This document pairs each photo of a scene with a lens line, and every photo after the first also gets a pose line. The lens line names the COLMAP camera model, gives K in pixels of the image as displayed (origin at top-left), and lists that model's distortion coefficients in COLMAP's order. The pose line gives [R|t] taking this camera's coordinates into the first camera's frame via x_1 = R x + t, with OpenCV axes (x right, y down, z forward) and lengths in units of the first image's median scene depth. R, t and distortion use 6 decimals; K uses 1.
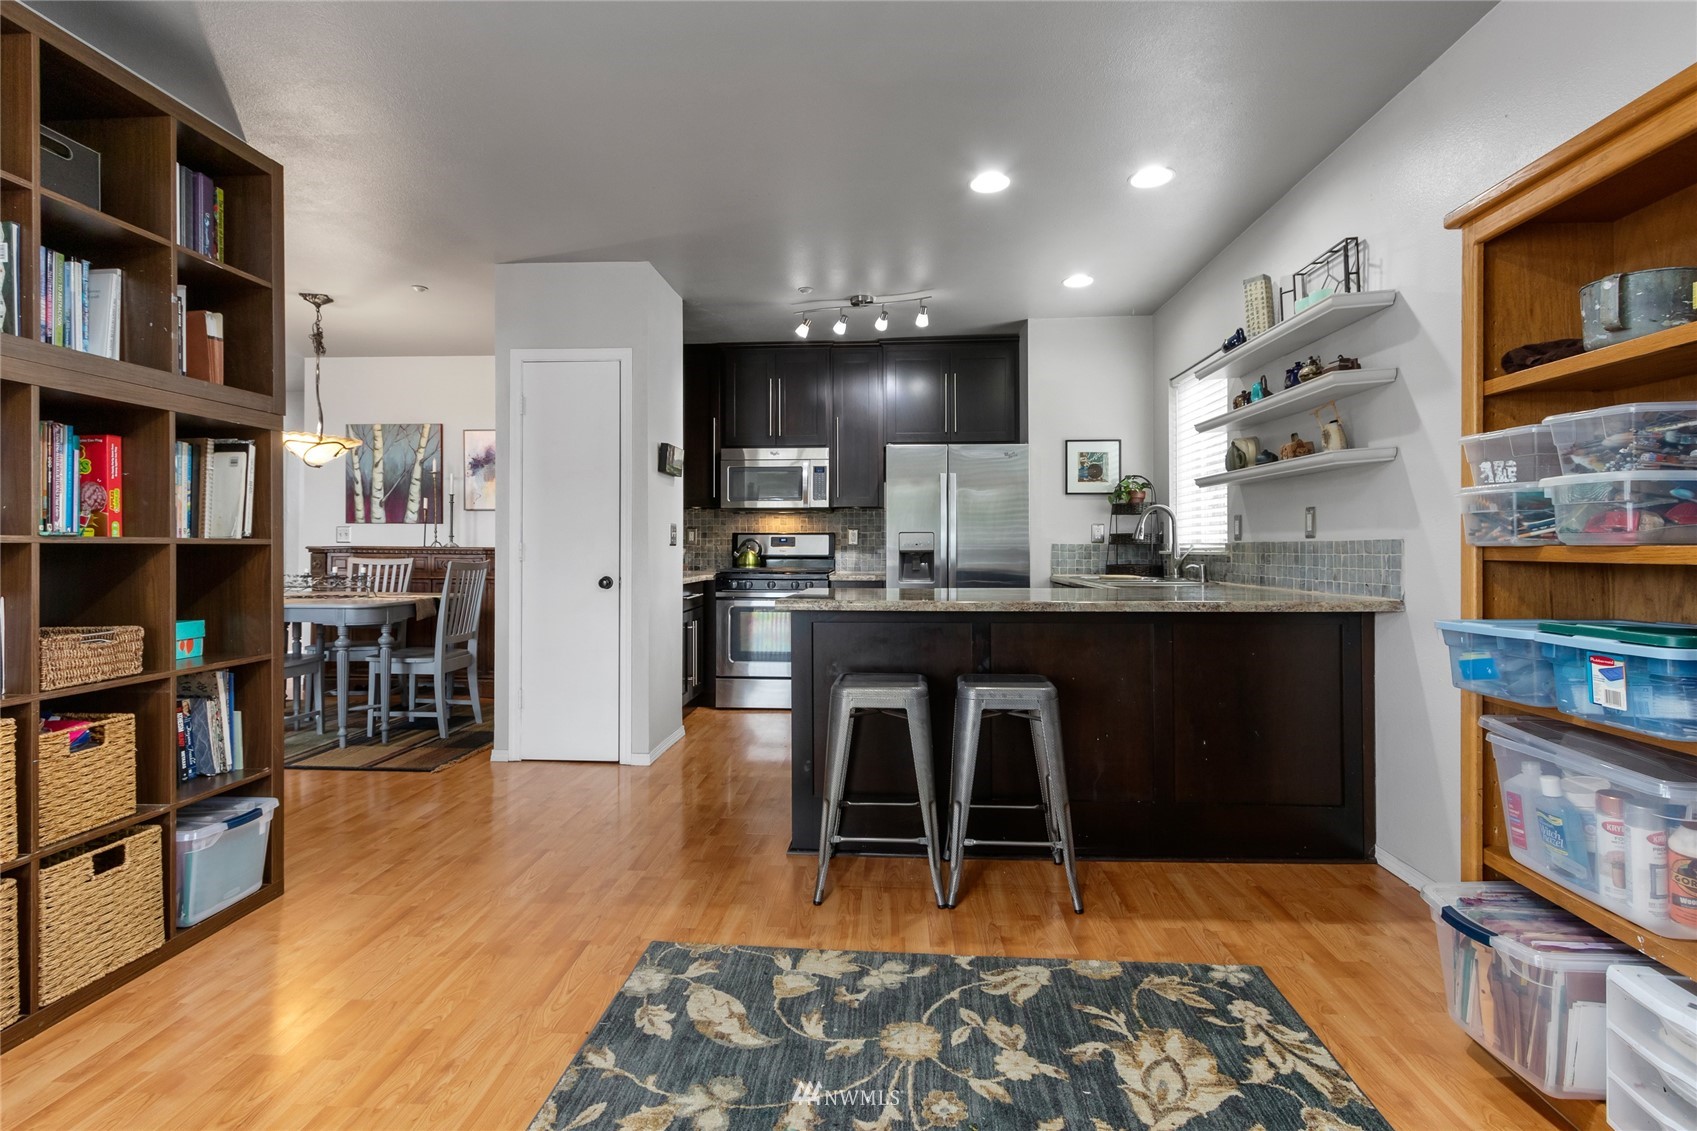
lens RADIAL K [[798.6, 0, 860.9], [0, 798.6, 558.0], [0, 0, 1]] dist [0.011317, 0.000739]
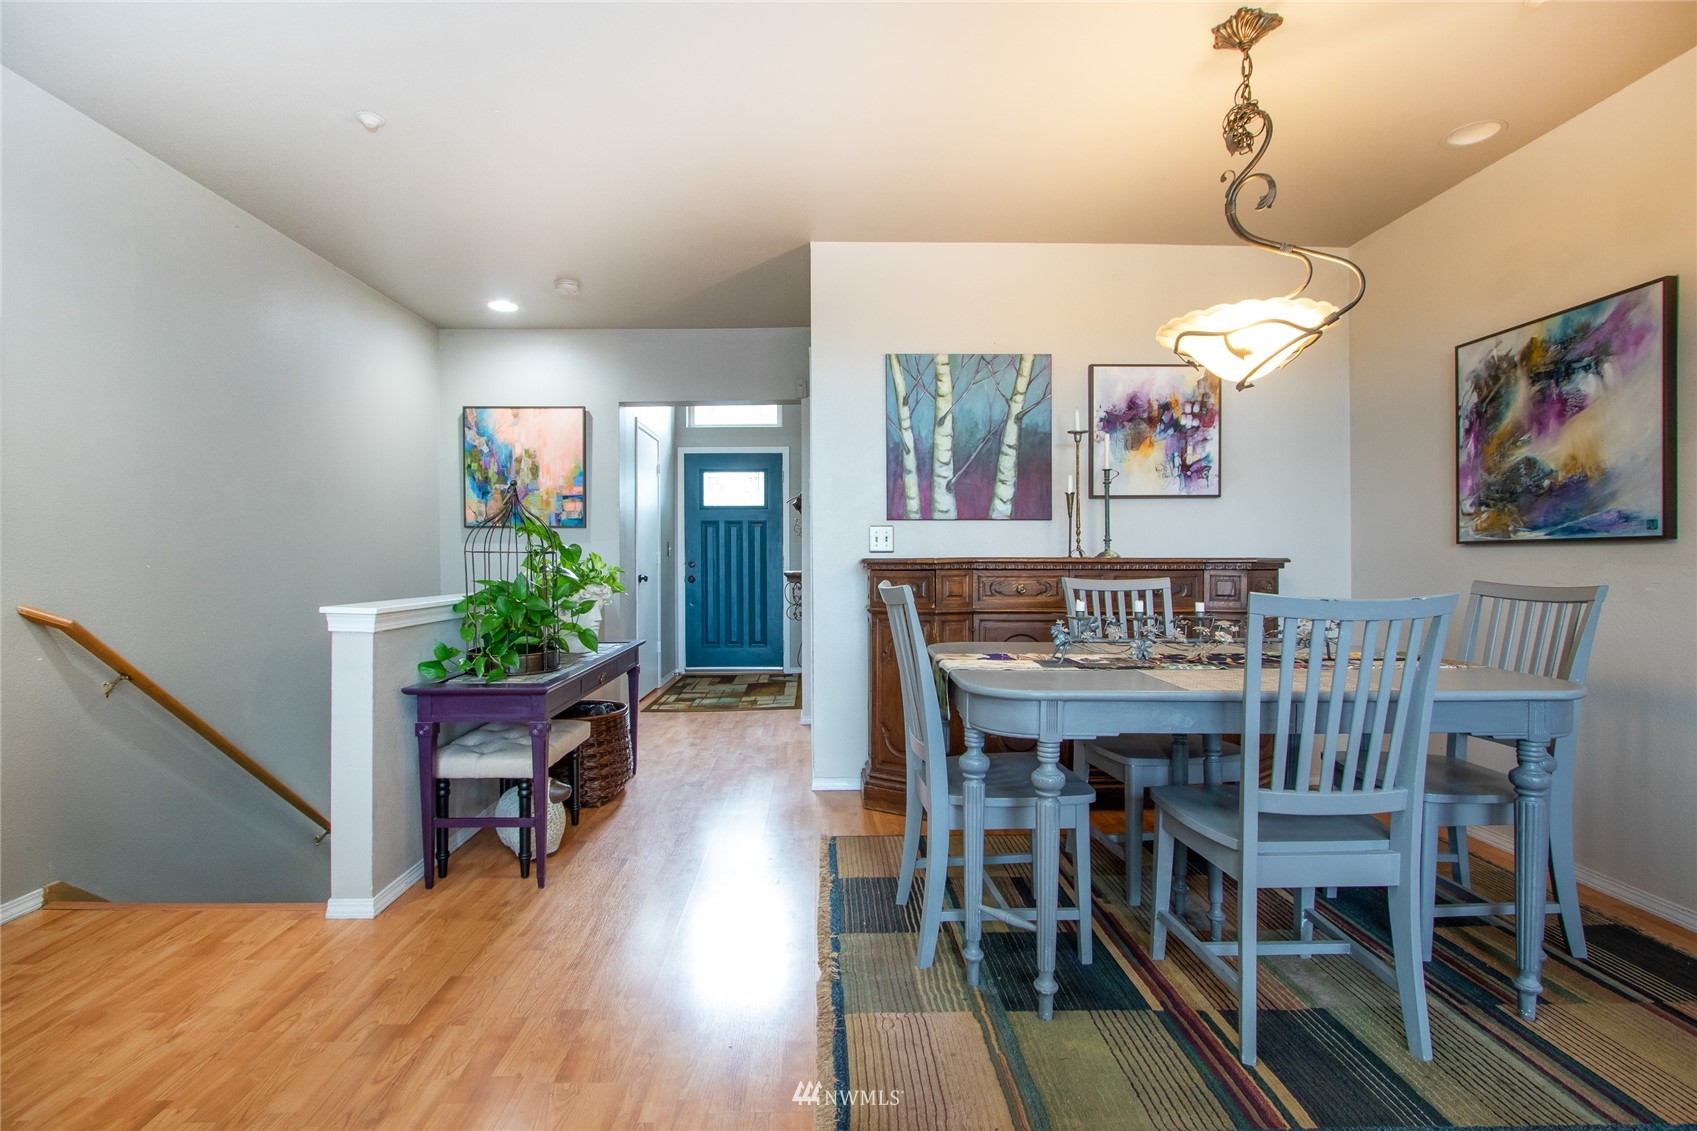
lens RADIAL K [[798.6, 0, 860.9], [0, 798.6, 558.0], [0, 0, 1]] dist [0.011317, 0.000739]
pose [[0.993266, -0.004354, 0.115771, -0.733032], [0.007082, 0.999707, -0.023162, -0.002022], [-0.115636, 0.023826, 0.993006, 0.422802]]
